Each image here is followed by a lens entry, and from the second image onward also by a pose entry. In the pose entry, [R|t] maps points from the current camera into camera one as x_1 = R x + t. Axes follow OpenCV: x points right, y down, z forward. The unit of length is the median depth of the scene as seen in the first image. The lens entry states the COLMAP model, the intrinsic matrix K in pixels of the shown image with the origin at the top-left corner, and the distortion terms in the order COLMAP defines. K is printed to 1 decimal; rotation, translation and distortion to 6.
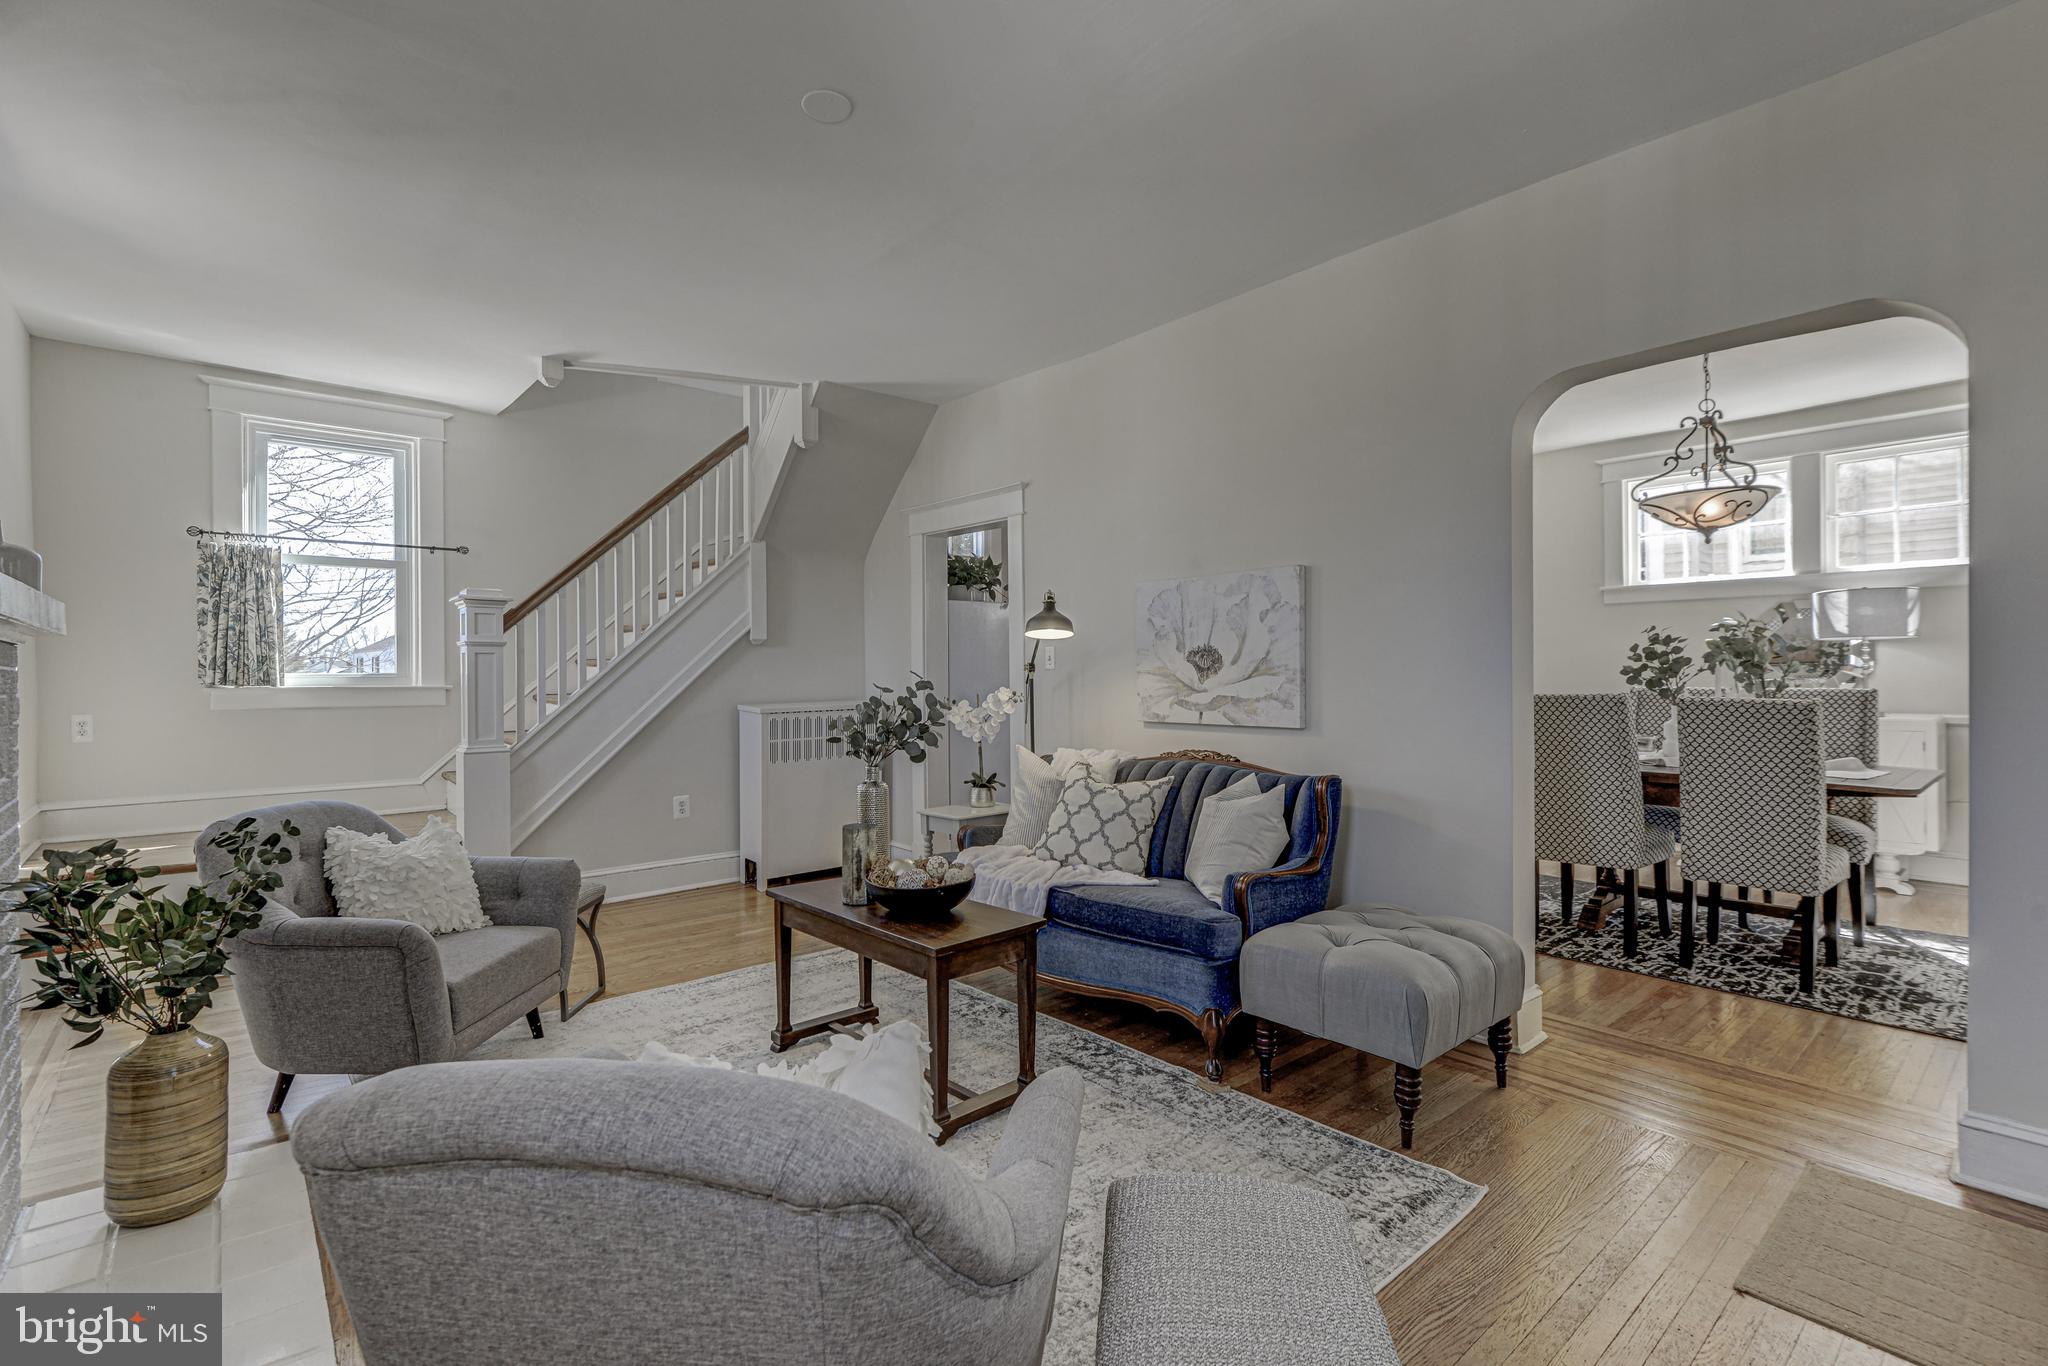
lens RADIAL K [[932.5, 0, 1019.2], [0, 932.5, 676.8], [0, 0, 1]] dist [-0.001258, 0.000362]
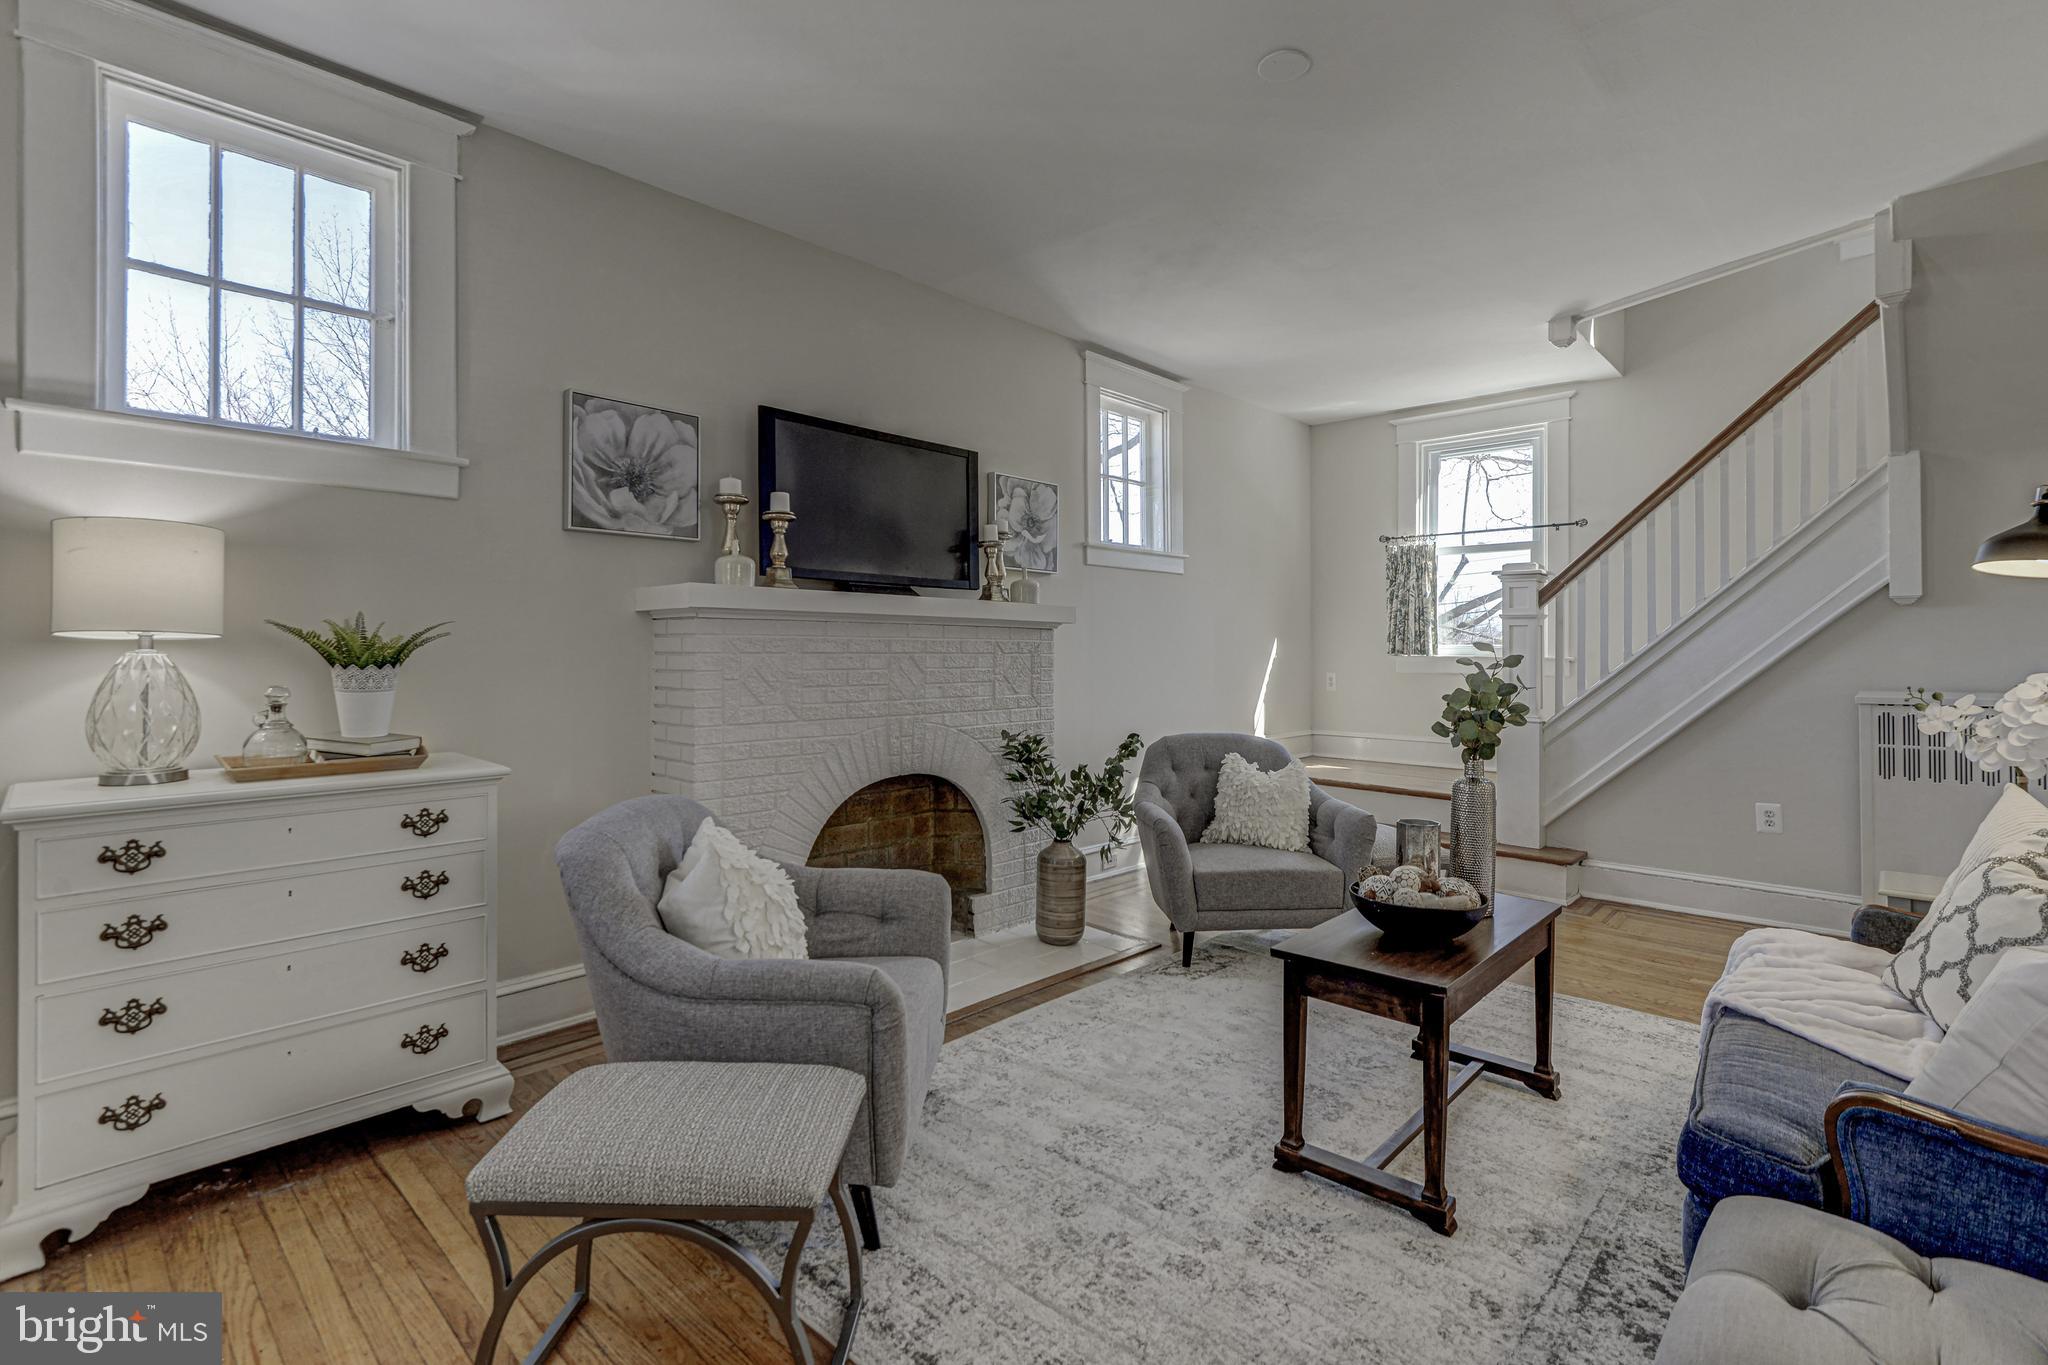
lens RADIAL K [[932.5, 0, 1005.6], [0, 932.5, 646.9], [0, 0, 1]] dist [-0.001258, 0.000362]
pose [[0.102091, 0.003977, -0.994767, 0.381937], [-0.004793, 0.999982, 0.003506, -0.003035], [0.994764, 0.004410, 0.102108, 0.314251]]
